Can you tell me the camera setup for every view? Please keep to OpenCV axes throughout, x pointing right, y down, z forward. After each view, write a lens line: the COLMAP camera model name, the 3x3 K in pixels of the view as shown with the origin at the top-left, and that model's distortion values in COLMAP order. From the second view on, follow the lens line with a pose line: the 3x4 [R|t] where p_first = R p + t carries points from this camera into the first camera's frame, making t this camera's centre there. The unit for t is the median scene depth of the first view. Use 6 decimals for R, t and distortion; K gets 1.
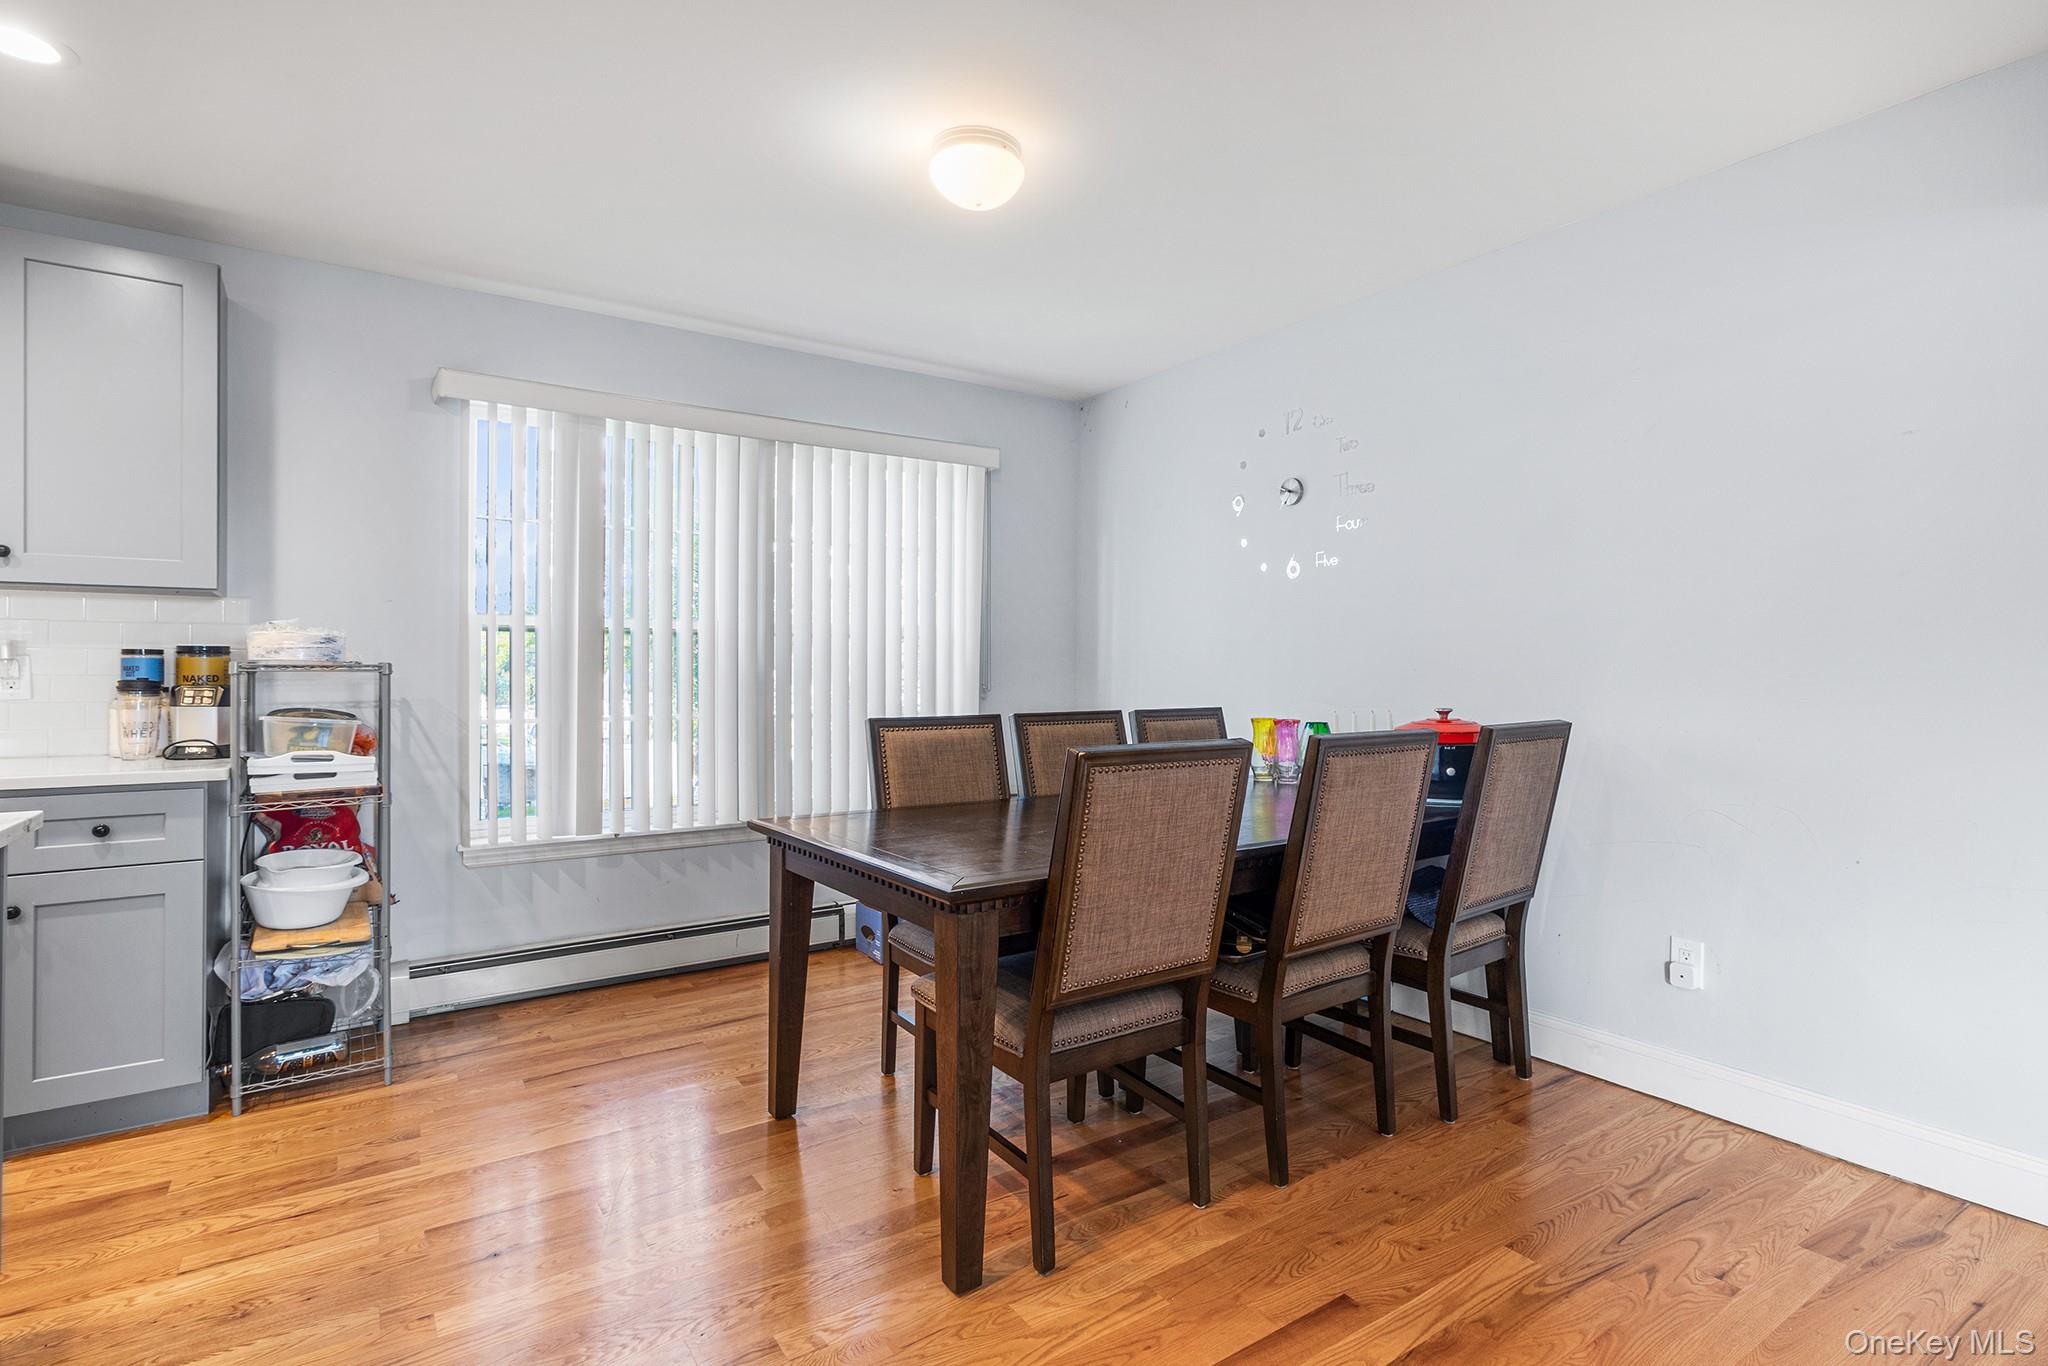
lens RADIAL K [[1016.3, 0, 1056.1], [0, 1016.3, 665.5], [0, 0, 1]] dist [0.003745, 0.000570]
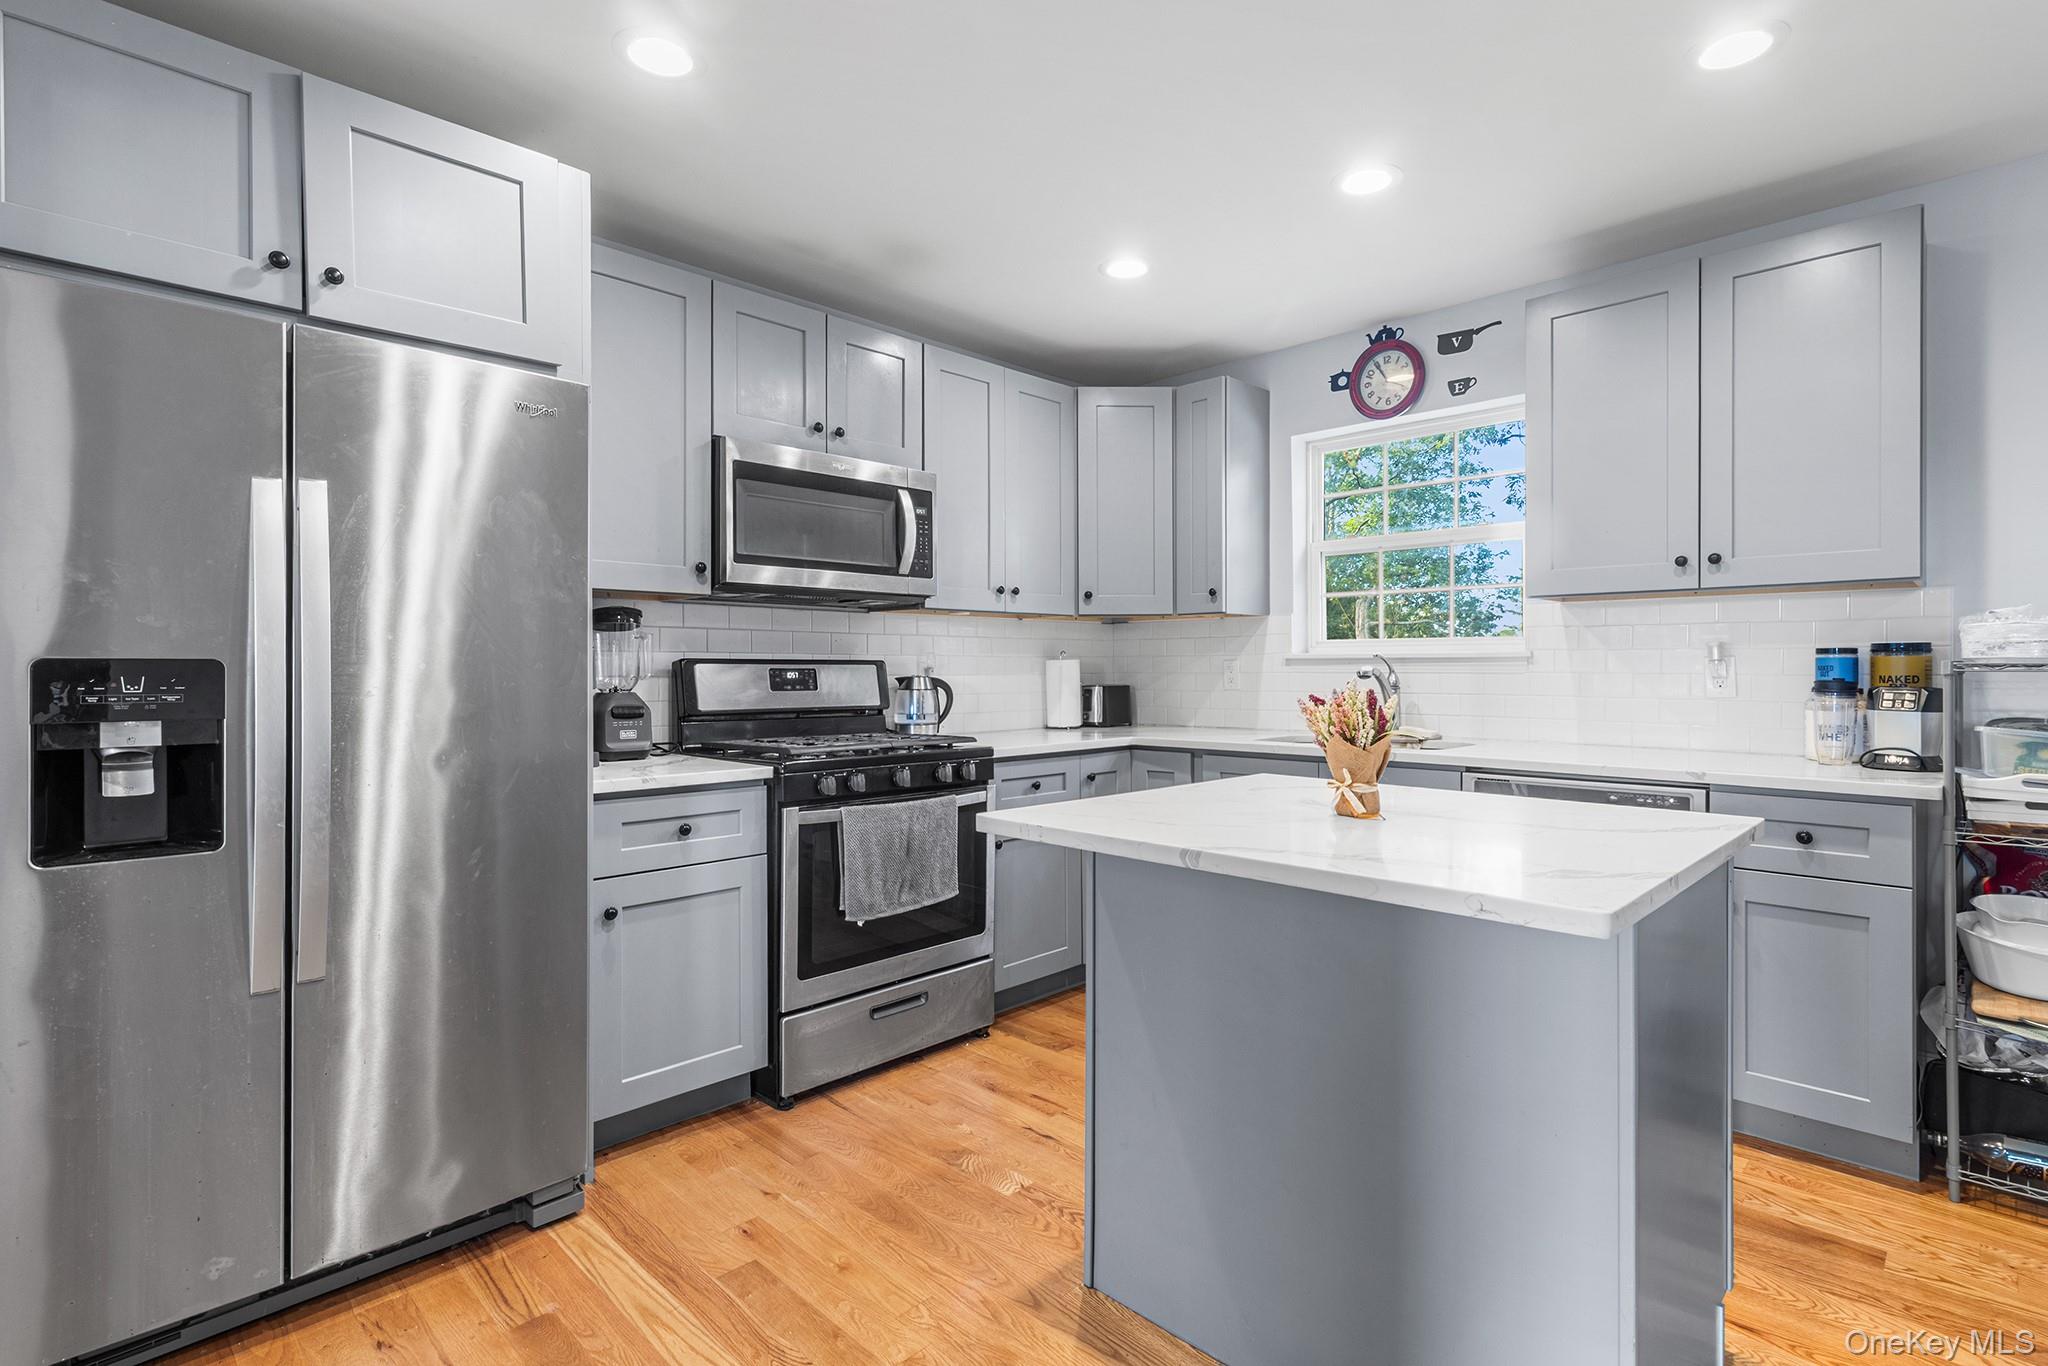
lens RADIAL K [[984.3, 0, 1059.7], [0, 984.3, 669.3], [0, 0, 1]] dist [0.000657, 0.000210]
pose [[0.197458, -0.000637, -0.980311, -0.144142], [0.004643, 0.999989, 0.000285, 0.000203], [0.980300, -0.004607, 0.197459, 0.113001]]
